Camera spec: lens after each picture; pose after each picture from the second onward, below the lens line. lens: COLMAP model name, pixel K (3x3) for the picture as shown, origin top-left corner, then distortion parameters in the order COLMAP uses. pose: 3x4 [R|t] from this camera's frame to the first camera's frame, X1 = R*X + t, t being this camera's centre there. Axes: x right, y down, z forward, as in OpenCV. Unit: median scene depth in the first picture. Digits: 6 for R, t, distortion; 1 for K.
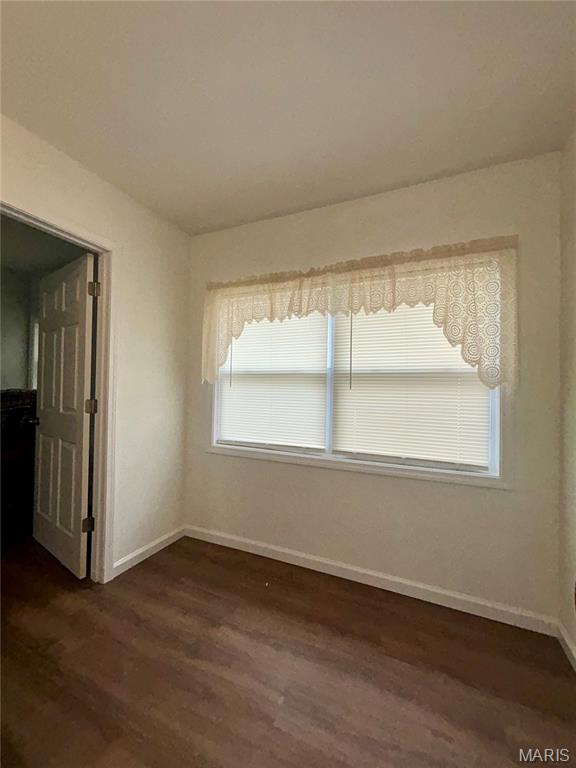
lens RADIAL K [[314.2, 0, 288.0], [0, 314.2, 384.0], [0, 0, 1]] dist [-0.000961, -0.000143]
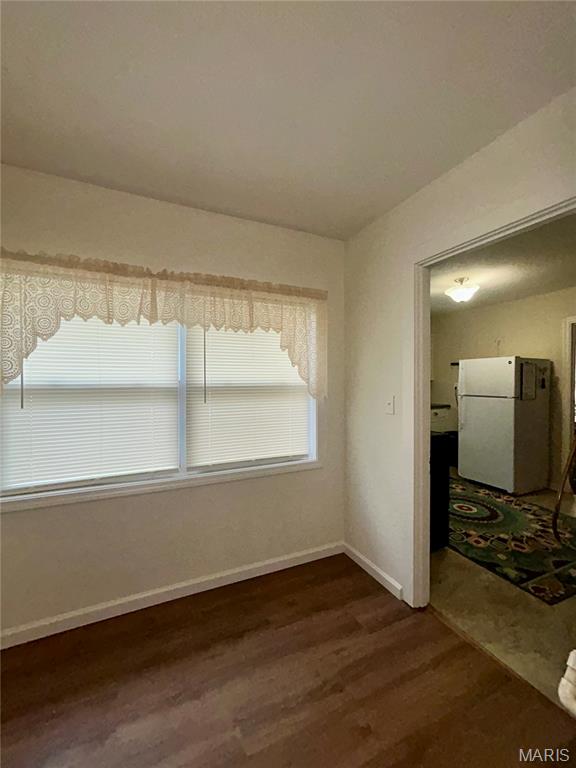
lens RADIAL K [[314.2, 0, 288.0], [0, 314.2, 384.0], [0, 0, 1]] dist [-0.000961, -0.000143]
pose [[0.637528, -0.026817, 0.769960, -0.420622], [0.002584, 0.999463, 0.032671, -0.079695], [-0.770423, -0.018839, 0.637255, 0.171675]]
